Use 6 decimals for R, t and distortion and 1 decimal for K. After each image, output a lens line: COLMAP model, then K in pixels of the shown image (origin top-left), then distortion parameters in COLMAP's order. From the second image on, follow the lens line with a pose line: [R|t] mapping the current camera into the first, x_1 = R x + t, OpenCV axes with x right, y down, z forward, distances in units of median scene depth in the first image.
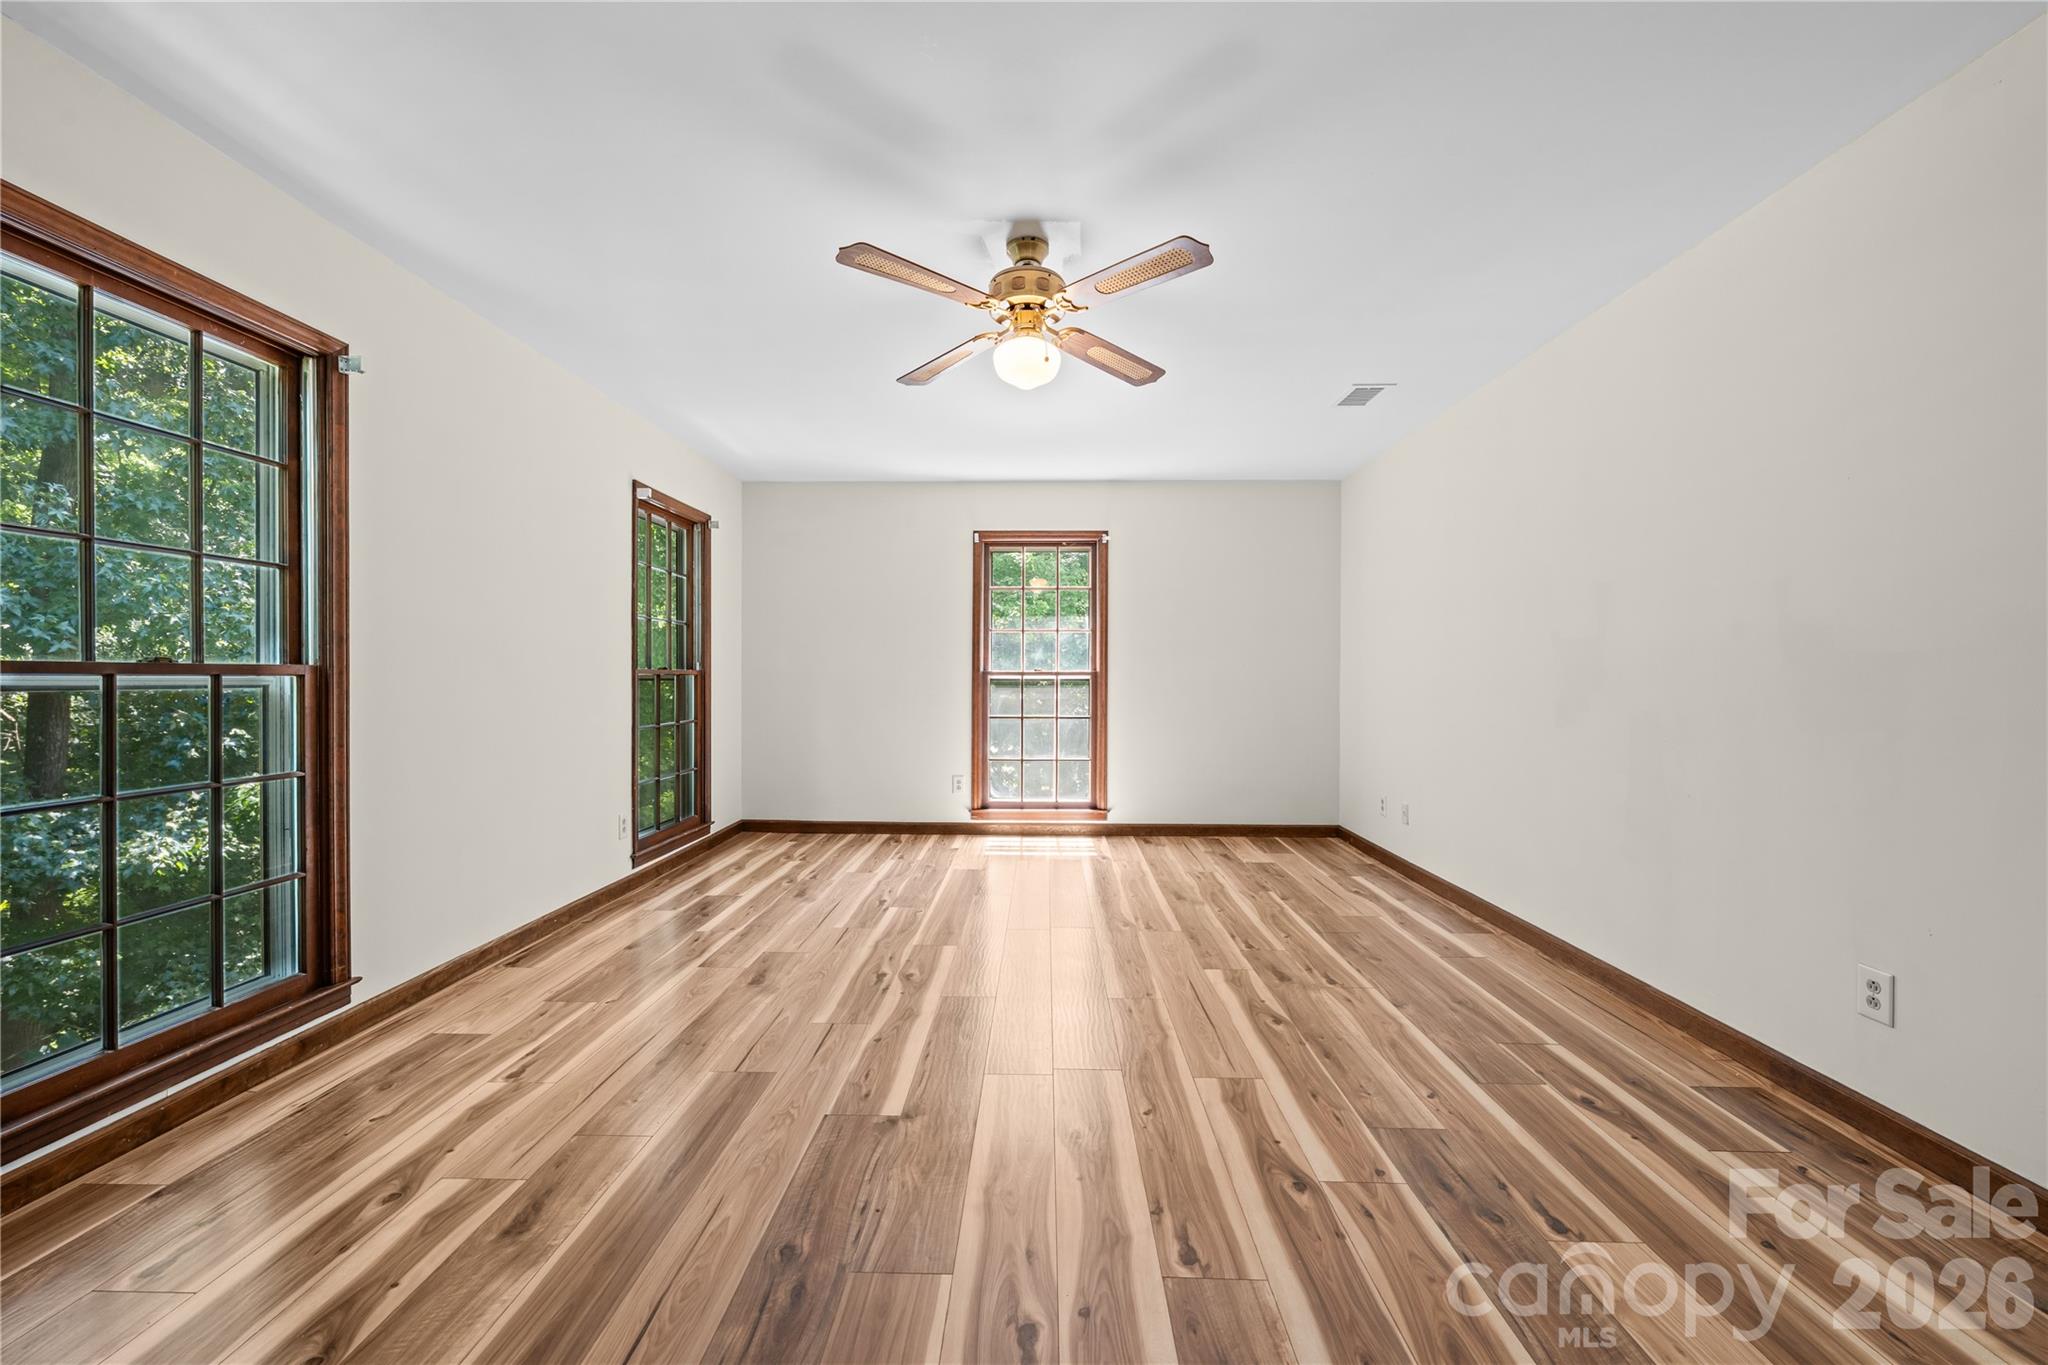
lens RADIAL K [[804.1, 0, 1026.1], [0, 804.1, 679.4], [0, 0, 1]] dist [-0.000266, 0.000033]
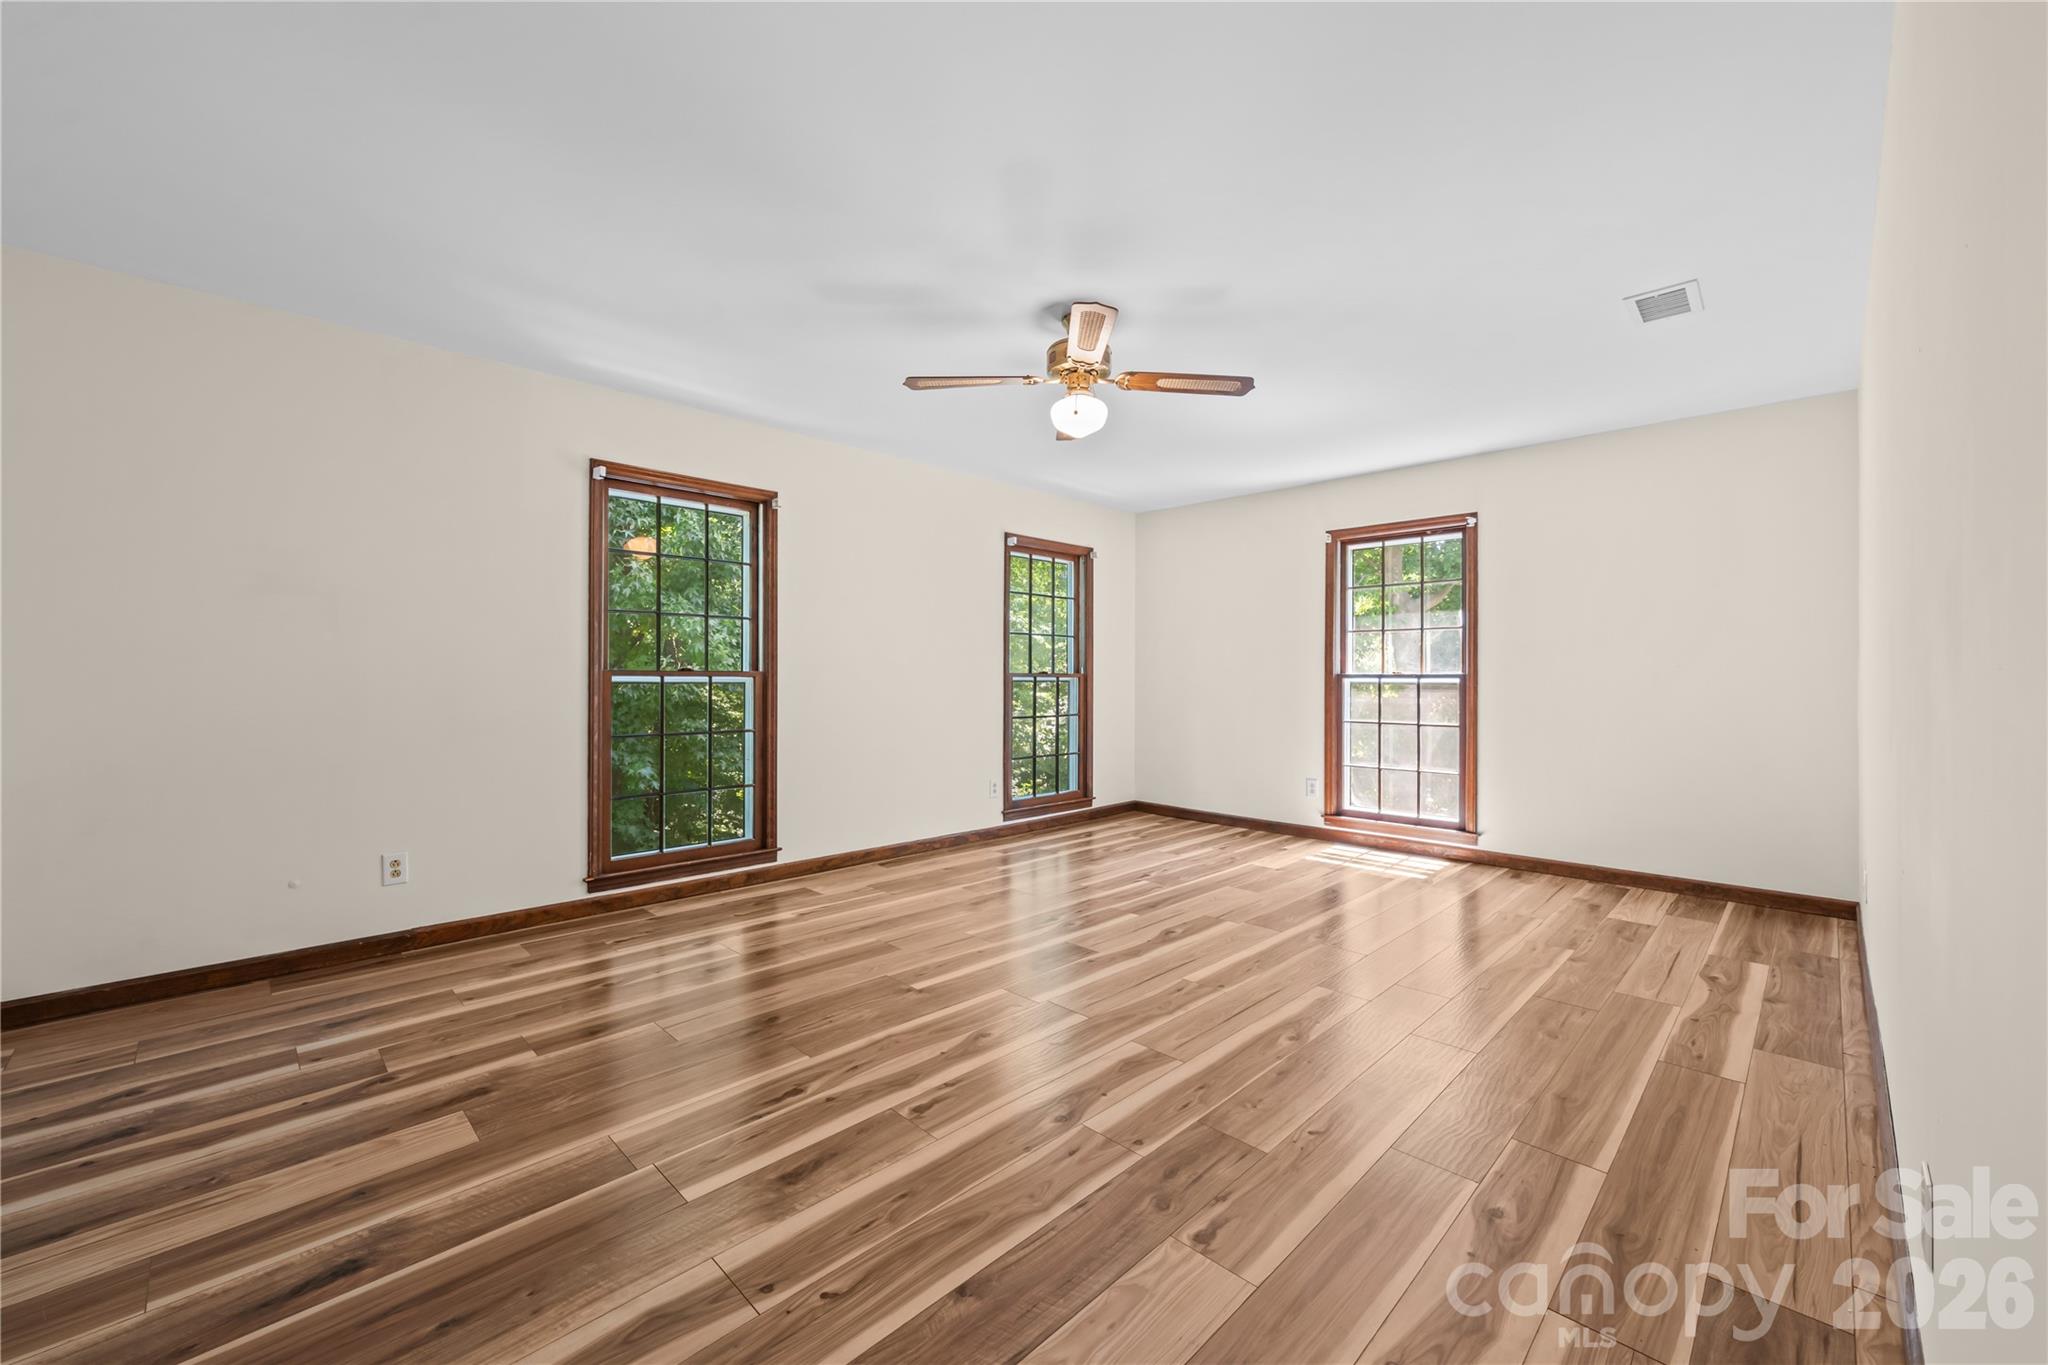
lens RADIAL K [[804.1, 0, 1030.4], [0, 804.1, 680.1], [0, 0, 1]] dist [-0.000266, 0.000033]
pose [[0.726651, 0.002738, -0.687002, 0.451437], [-0.004883, 0.999987, -0.001180, 0.000362], [0.686990, 0.004212, 0.726655, 0.051793]]
